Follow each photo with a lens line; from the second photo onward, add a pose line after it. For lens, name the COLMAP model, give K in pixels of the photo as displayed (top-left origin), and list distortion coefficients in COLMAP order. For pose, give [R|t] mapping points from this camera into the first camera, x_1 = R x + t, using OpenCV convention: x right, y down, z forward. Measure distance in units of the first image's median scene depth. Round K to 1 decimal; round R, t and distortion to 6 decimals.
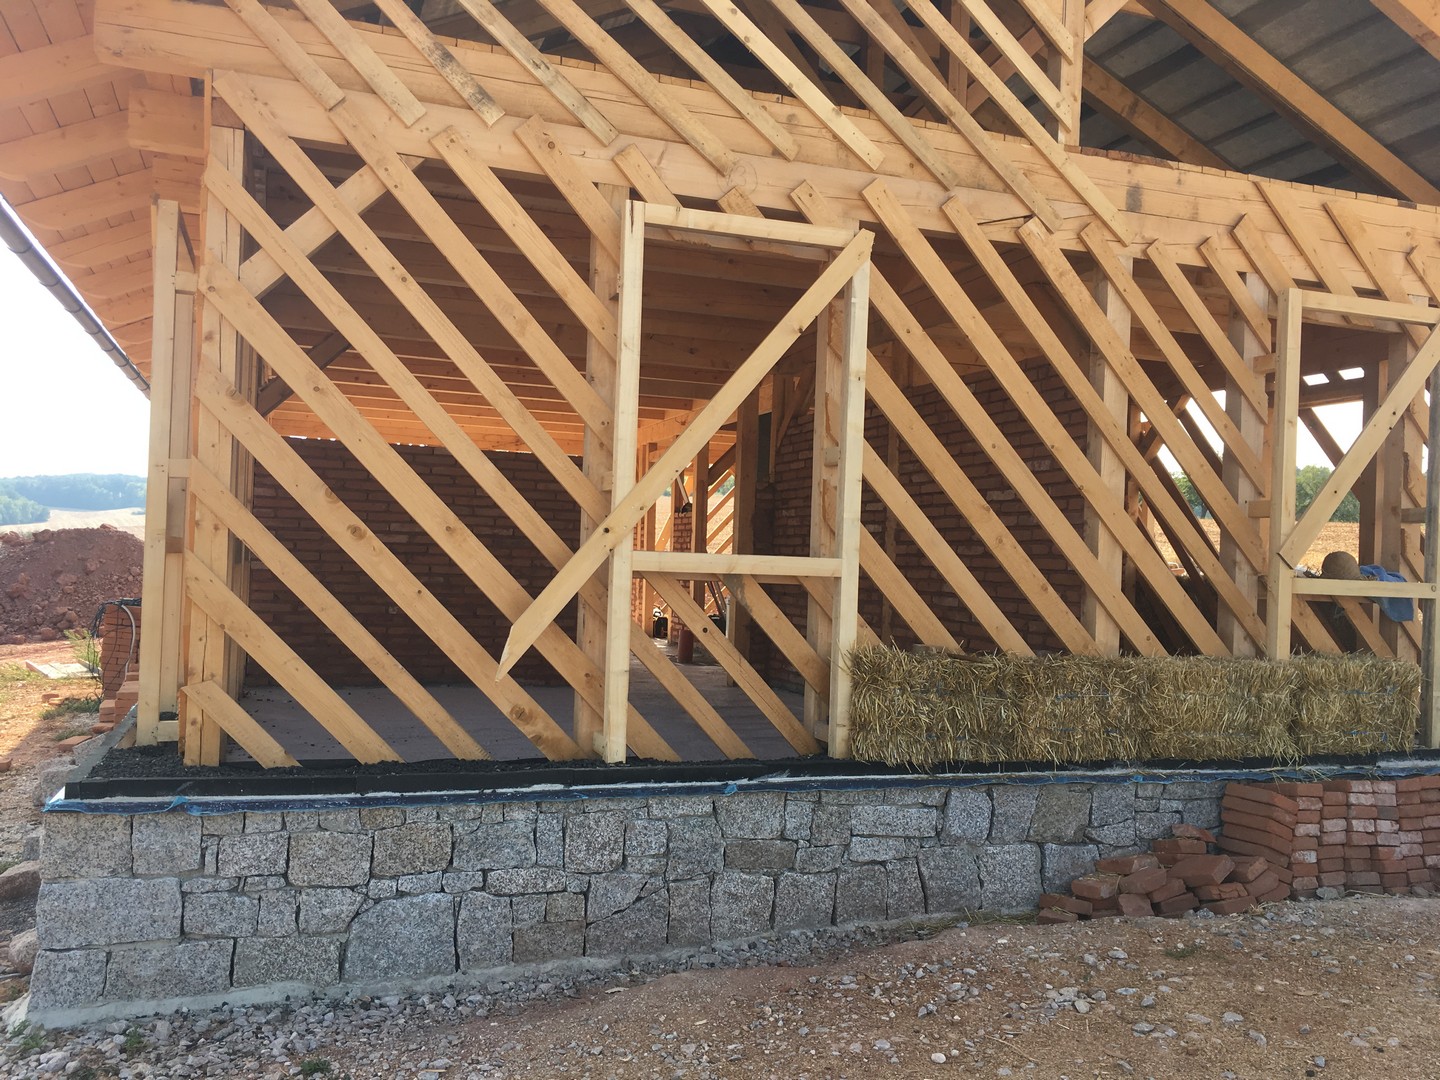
lens RADIAL K [[1233.2, 0, 716.7], [0, 1233.2, 543.6], [0, 0, 1]] dist [0.034323, -0.024586]
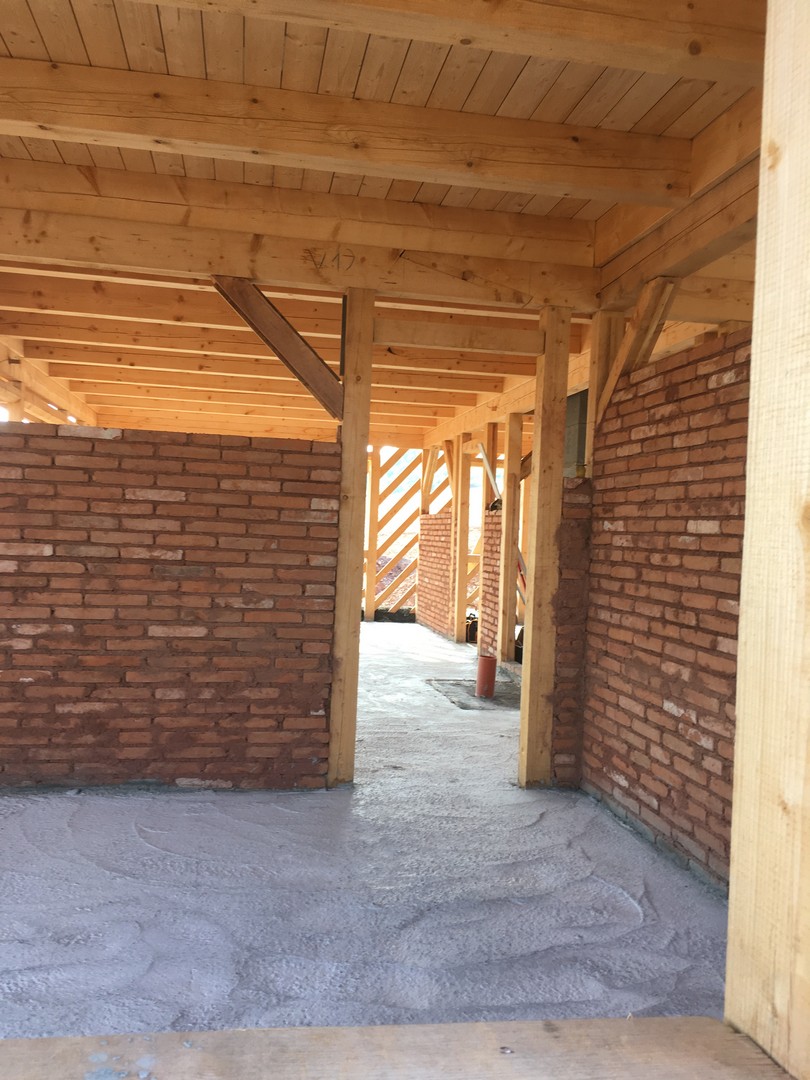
lens RADIAL K [[924.9, 0, 414.3], [0, 924.9, 538.8], [0, 0, 1]] dist [0.034323, -0.024586]
pose [[0.987388, 0.008174, -0.158109, 0.033748], [-0.004878, 0.999763, 0.021222, -0.028979], [0.158245, -0.020183, 0.987194, 0.535574]]
